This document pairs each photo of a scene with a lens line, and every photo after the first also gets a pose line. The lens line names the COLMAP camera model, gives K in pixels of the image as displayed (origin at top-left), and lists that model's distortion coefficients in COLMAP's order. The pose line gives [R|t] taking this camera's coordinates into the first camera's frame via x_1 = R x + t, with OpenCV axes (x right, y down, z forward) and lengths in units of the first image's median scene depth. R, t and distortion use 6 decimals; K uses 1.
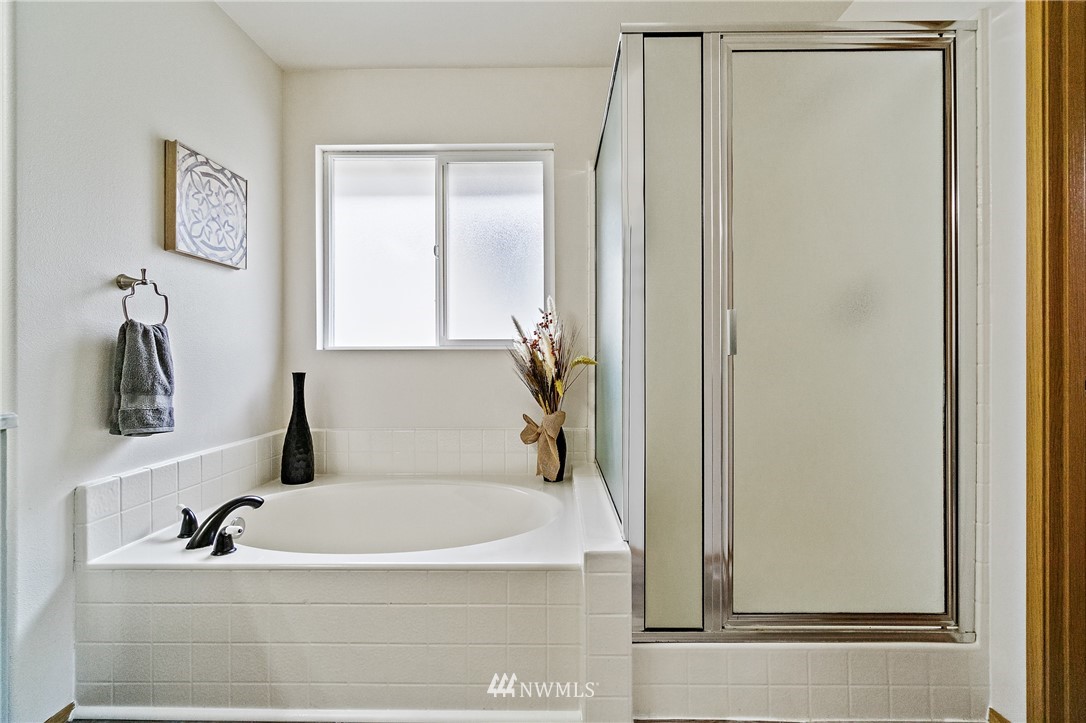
lens RADIAL K [[490.6, 0, 548.1], [0, 490.6, 357.5], [0, 0, 1]] dist [0.009149, -0.000430]
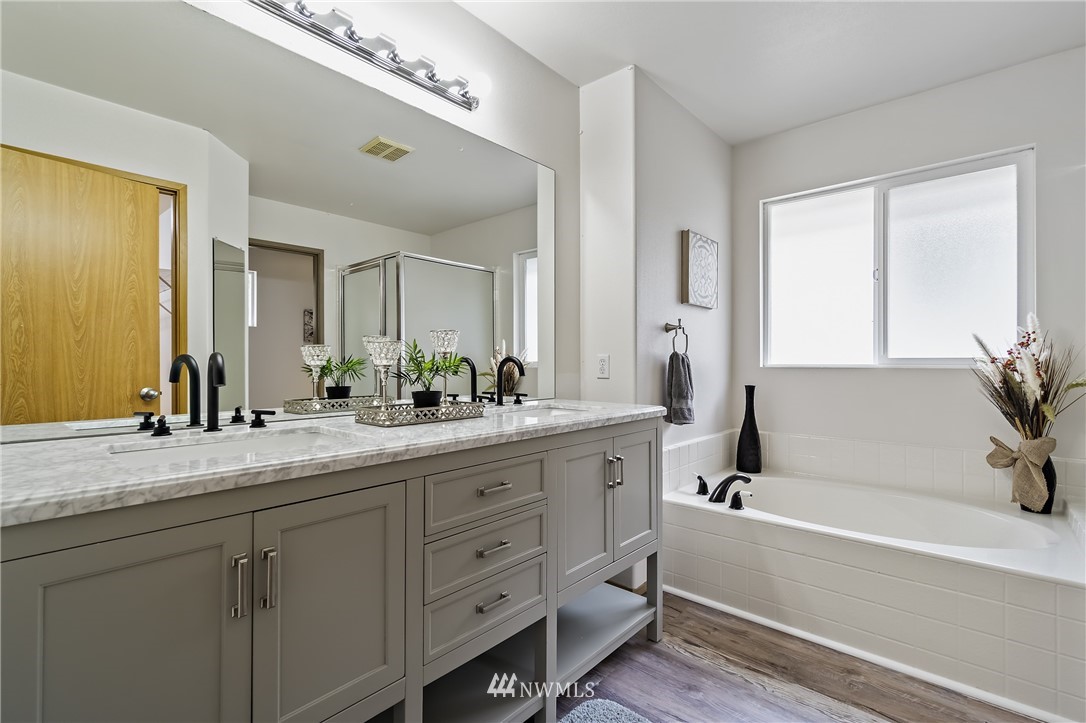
lens RADIAL K [[490.6, 0, 547.1], [0, 490.6, 363.3], [0, 0, 1]] dist [0.009149, -0.000430]
pose [[0.755954, 0.003404, -0.654616, -0.077499], [-0.005969, 0.999981, -0.001693, -0.022090], [0.654598, 0.005187, 0.755959, -0.316720]]
